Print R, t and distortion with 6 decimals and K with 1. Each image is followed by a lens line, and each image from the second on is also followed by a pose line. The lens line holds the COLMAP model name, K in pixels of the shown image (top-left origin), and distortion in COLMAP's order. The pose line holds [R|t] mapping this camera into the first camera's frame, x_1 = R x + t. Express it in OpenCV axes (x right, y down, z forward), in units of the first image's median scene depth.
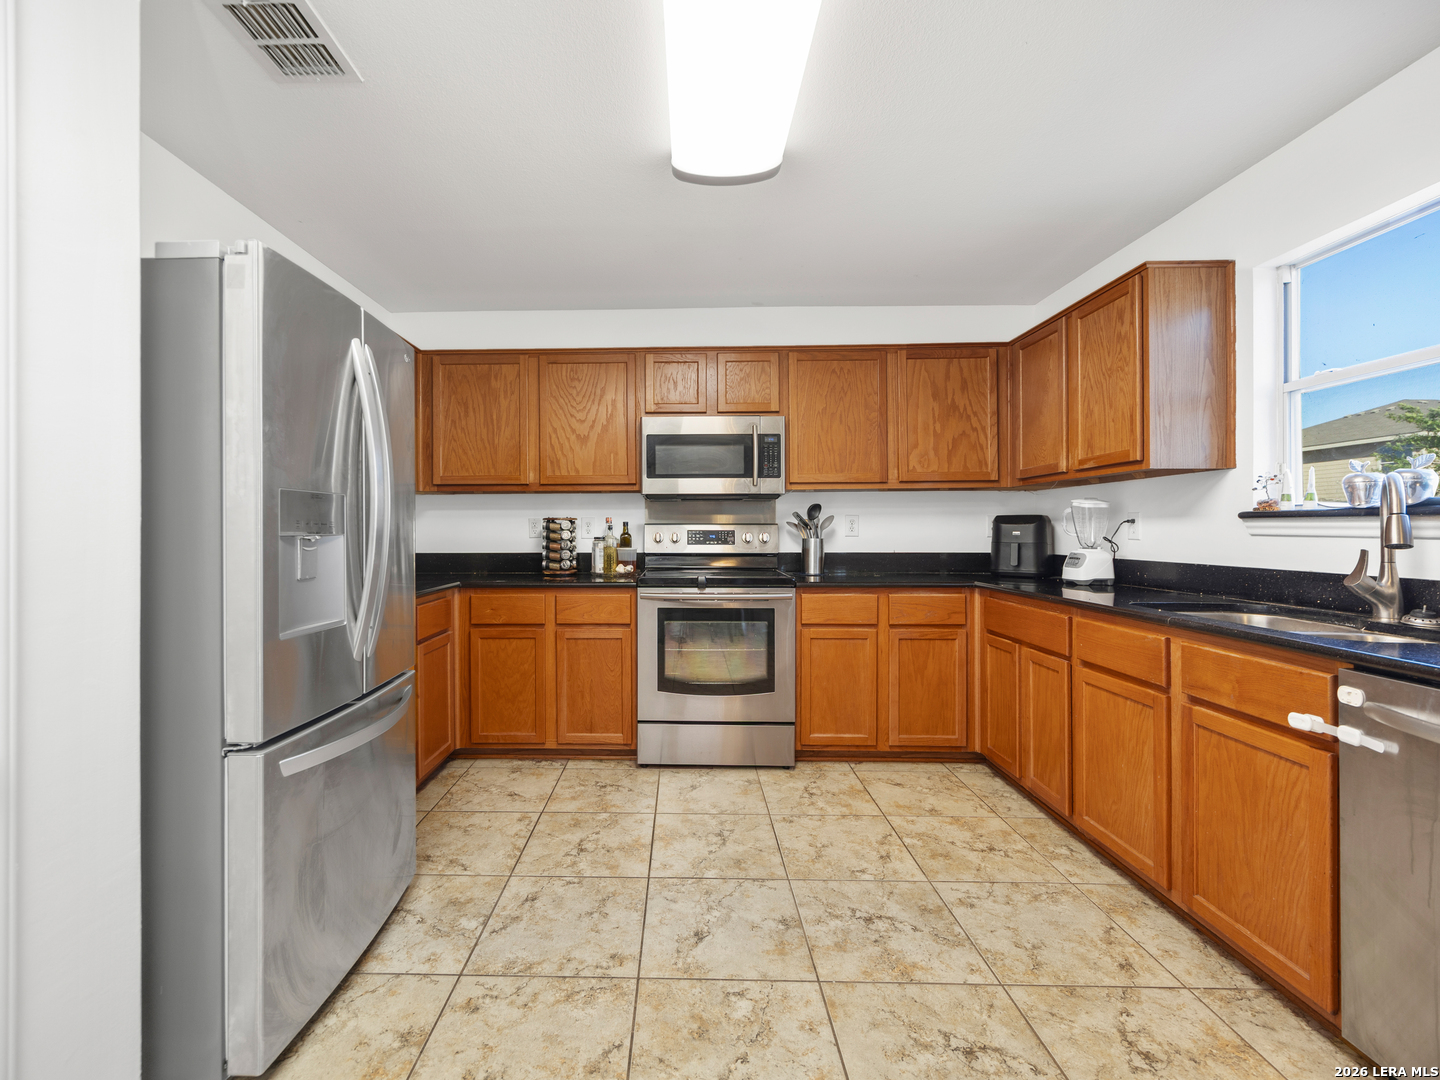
lens RADIAL K [[635.6, 0, 715.4], [0, 635.6, 530.0], [0, 0, 1]] dist [0.001256, 0.000230]
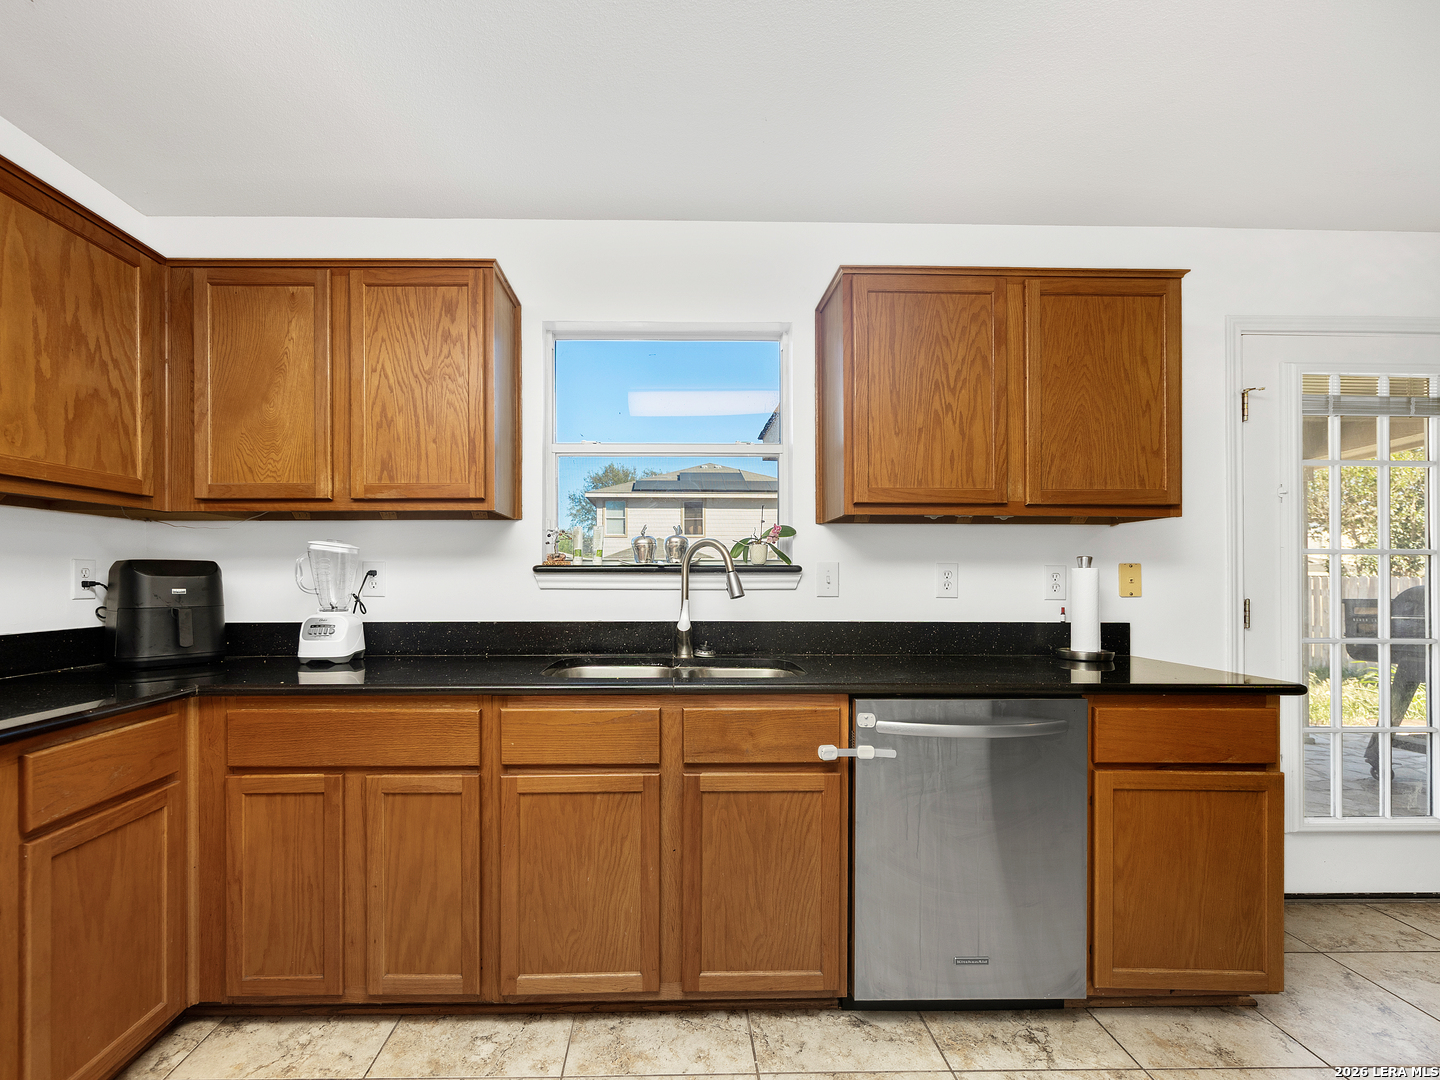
lens RADIAL K [[635.6, 0, 631.4], [0, 635.6, 575.0], [0, 0, 1]] dist [0.001256, 0.000230]
pose [[0.026852, 0.001114, 0.999639, -0.101366], [0.001474, 0.999998, -0.001154, -0.008408], [-0.999638, 0.001505, 0.026850, 0.573033]]
